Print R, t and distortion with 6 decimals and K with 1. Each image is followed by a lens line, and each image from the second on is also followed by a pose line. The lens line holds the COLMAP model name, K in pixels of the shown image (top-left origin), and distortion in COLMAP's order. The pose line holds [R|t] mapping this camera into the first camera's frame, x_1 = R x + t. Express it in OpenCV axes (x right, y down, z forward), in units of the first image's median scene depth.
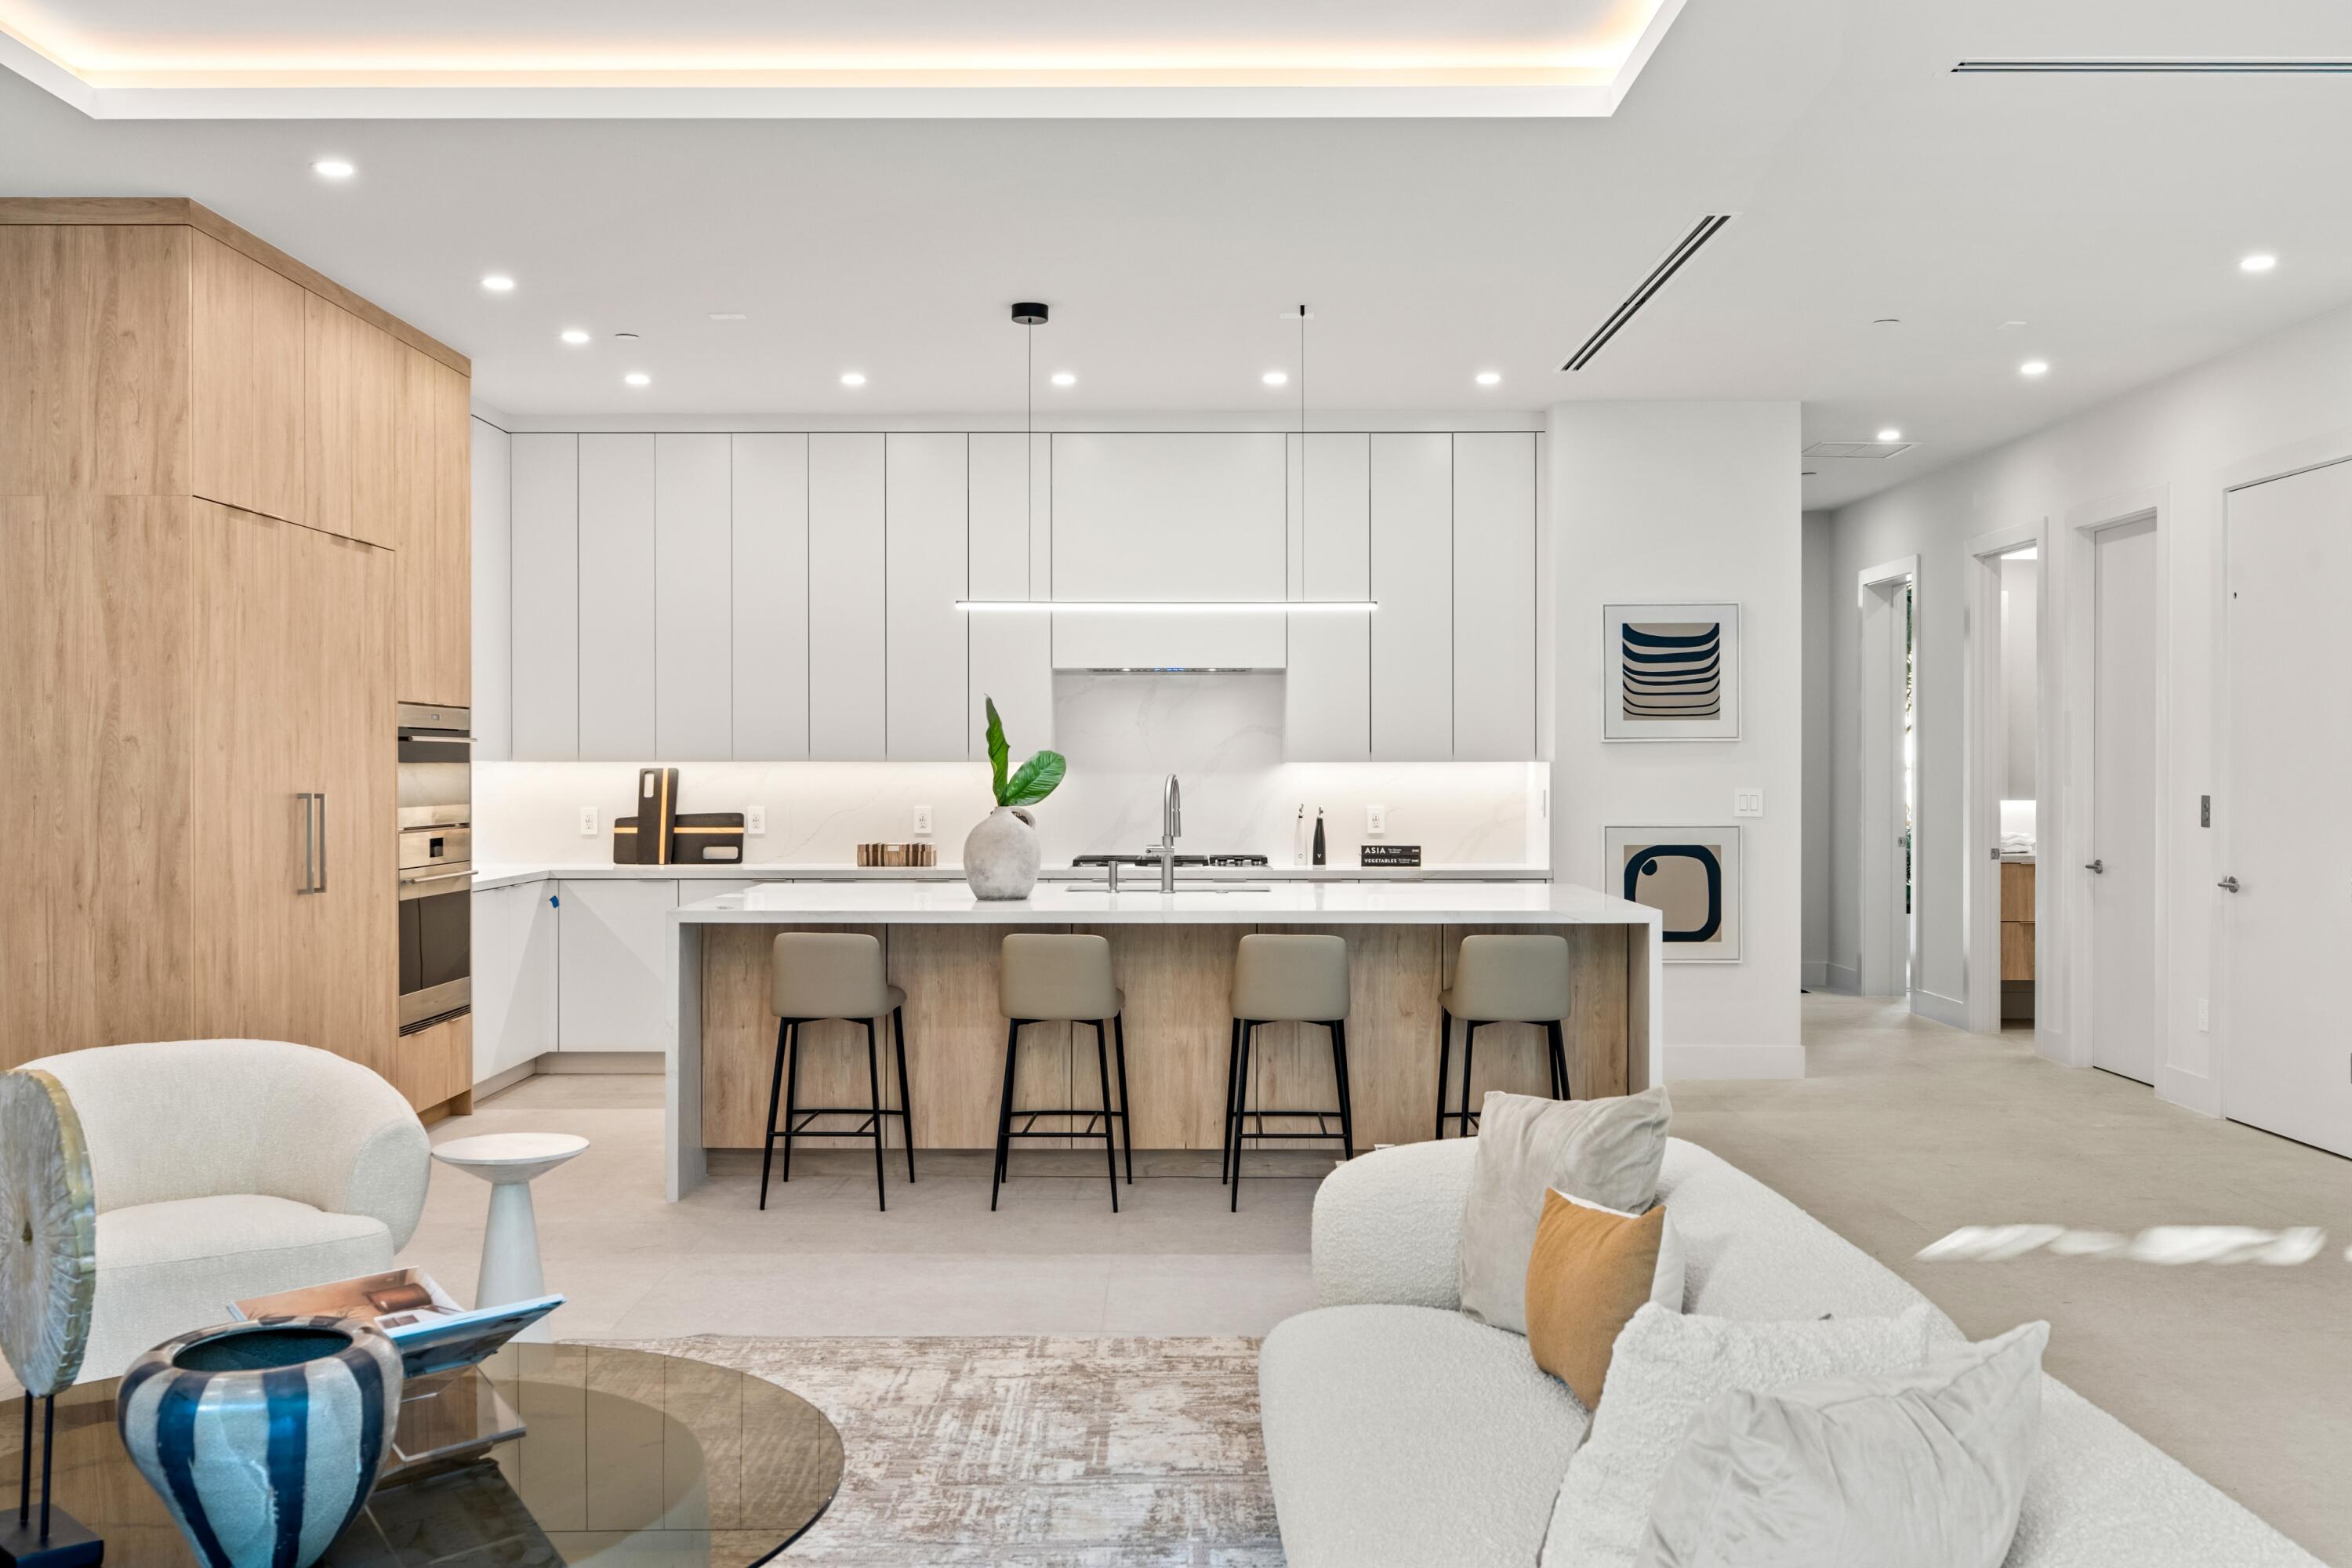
lens RADIAL K [[2103.5, 0, 1172.0], [0, 2103.5, 775.0], [0, 0, 1]] dist [0.014096, 0.000940]
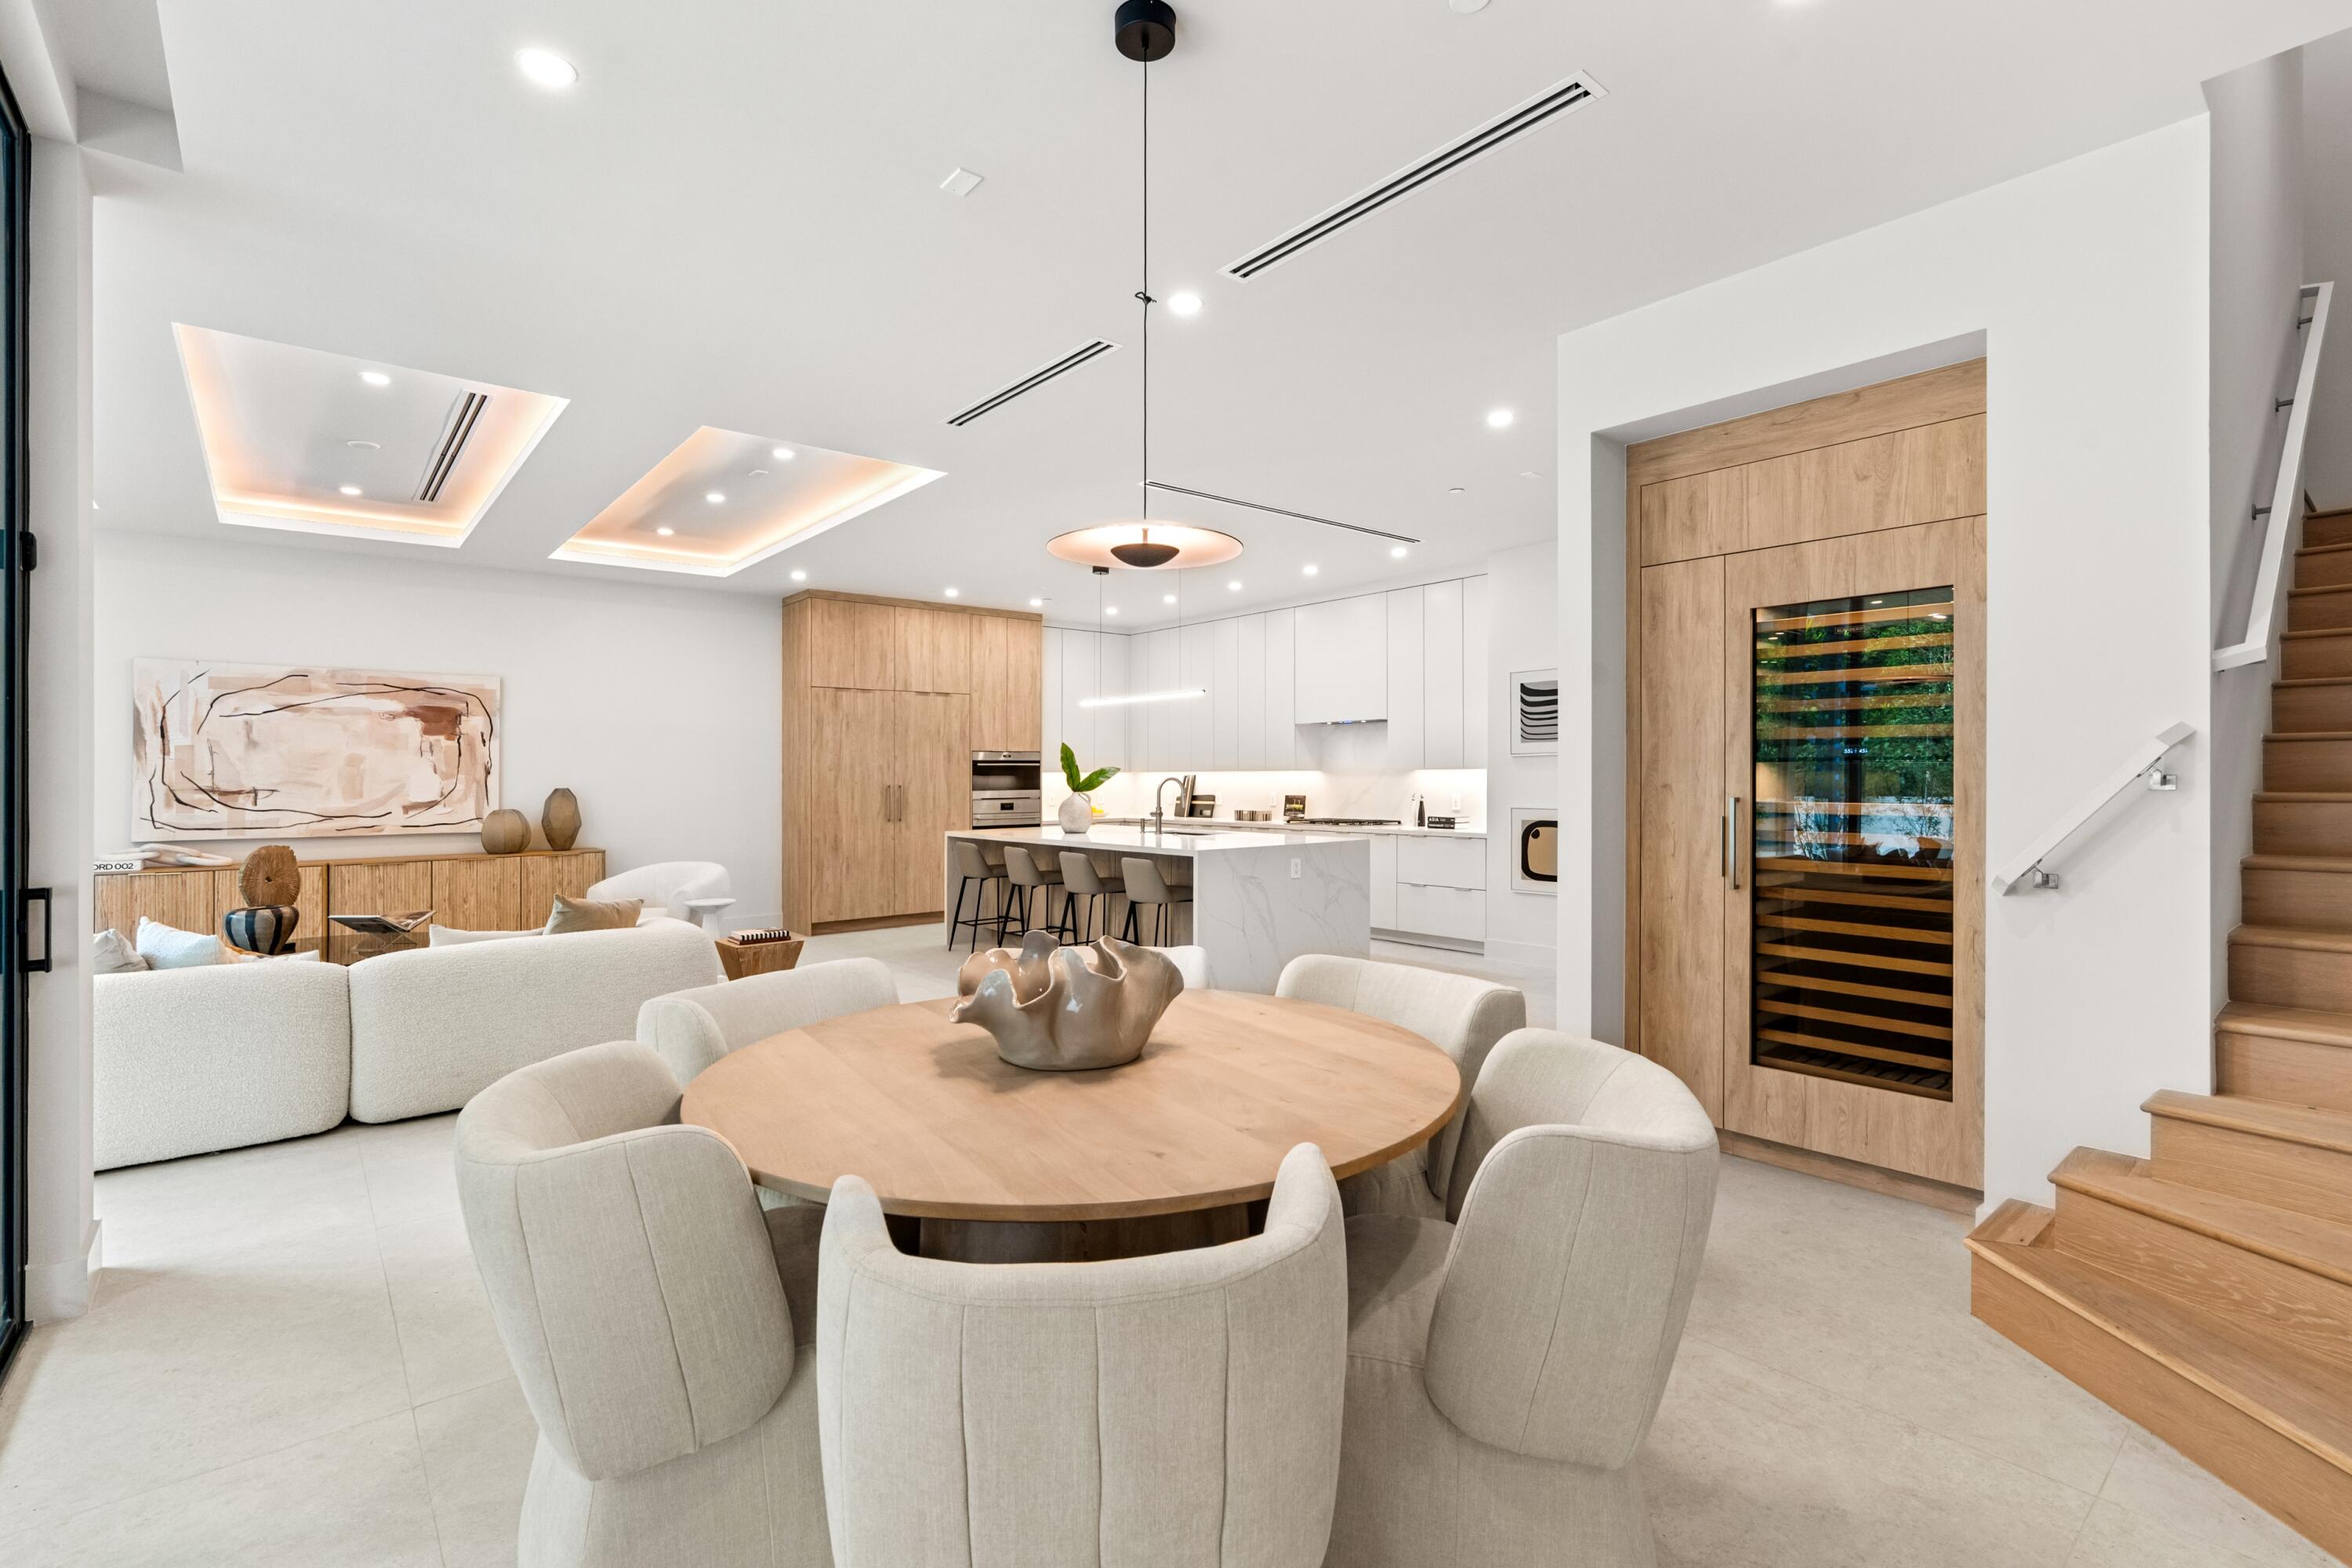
lens RADIAL K [[1059.6, 0, 1187.7], [0, 1059.6, 778.9], [0, 0, 1]] dist [-0.005630, -0.000232]
pose [[0.653802, -0.001678, -0.756664, 0.664629], [0.003581, 0.999993, 0.000877, 0.000085], [0.756657, -0.003282, 0.653804, 0.270809]]
